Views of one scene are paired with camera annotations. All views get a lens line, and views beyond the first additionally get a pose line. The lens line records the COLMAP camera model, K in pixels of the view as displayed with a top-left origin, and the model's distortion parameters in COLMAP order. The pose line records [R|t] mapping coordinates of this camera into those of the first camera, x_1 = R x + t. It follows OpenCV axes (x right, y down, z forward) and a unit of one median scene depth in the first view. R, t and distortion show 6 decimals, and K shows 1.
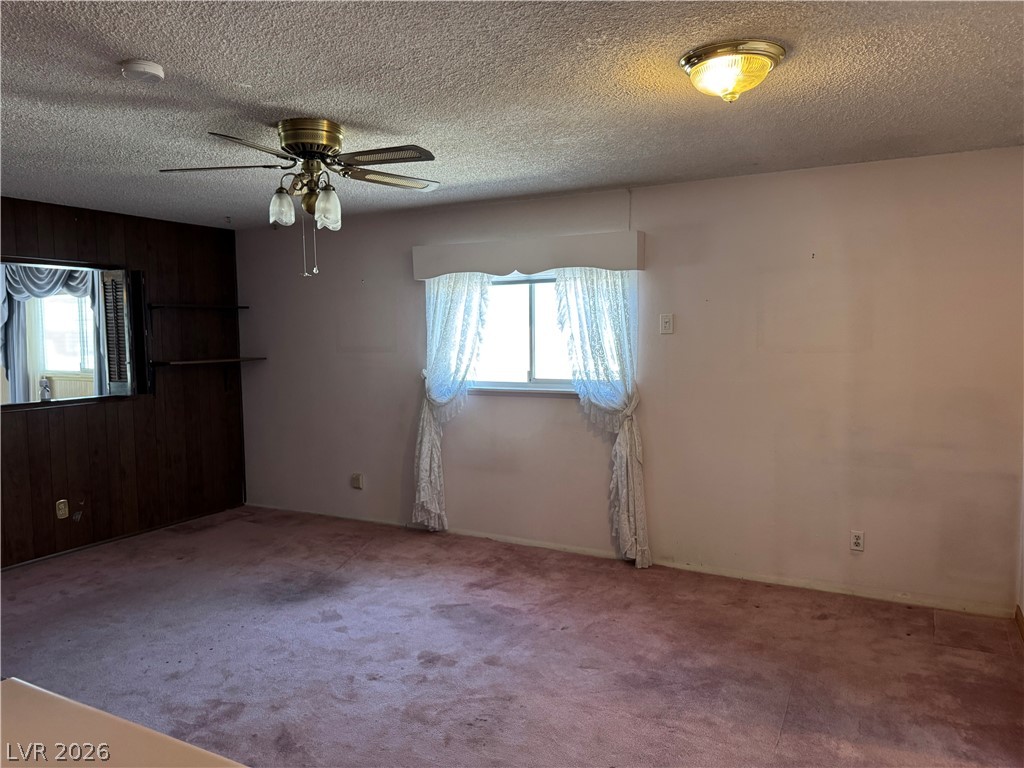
lens RADIAL K [[698.8, 0, 518.2], [0, 698.8, 379.4], [0, 0, 1]] dist [0.058823, -0.060596]
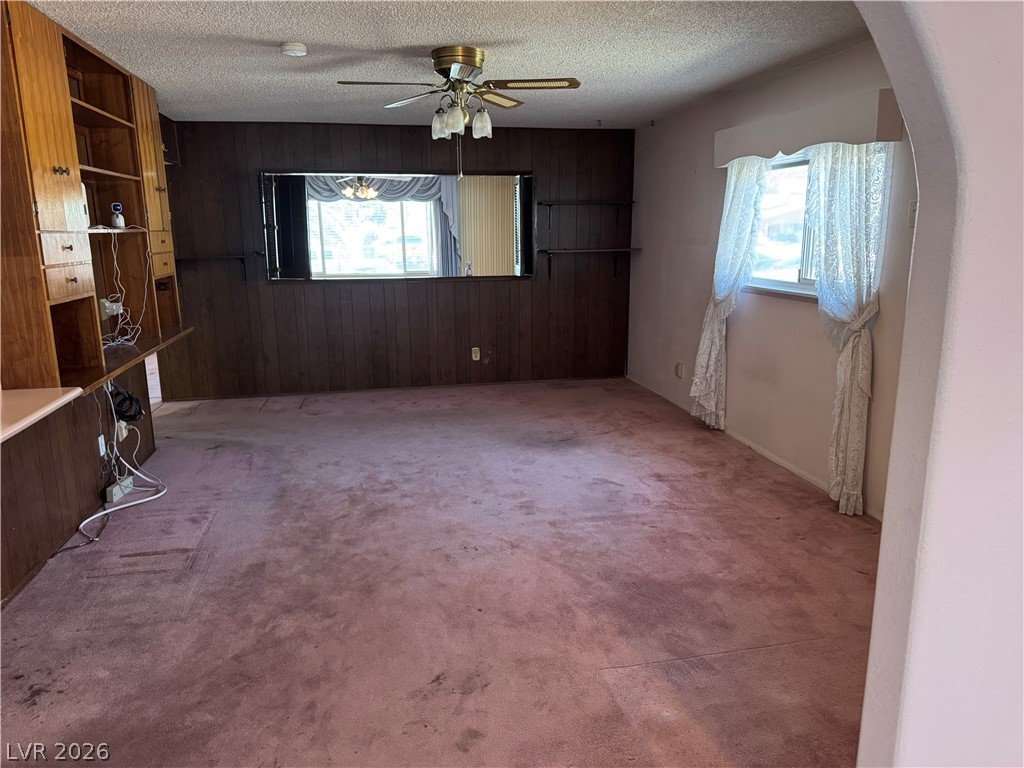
lens RADIAL K [[698.8, 0, 508.6], [0, 698.8, 380.0], [0, 0, 1]] dist [0.058823, -0.060596]
pose [[0.647511, 0.164061, -0.744186, 0.516966], [-0.047844, 0.983376, 0.175163, -0.015746], [0.760552, -0.077815, 0.644597, 0.166699]]
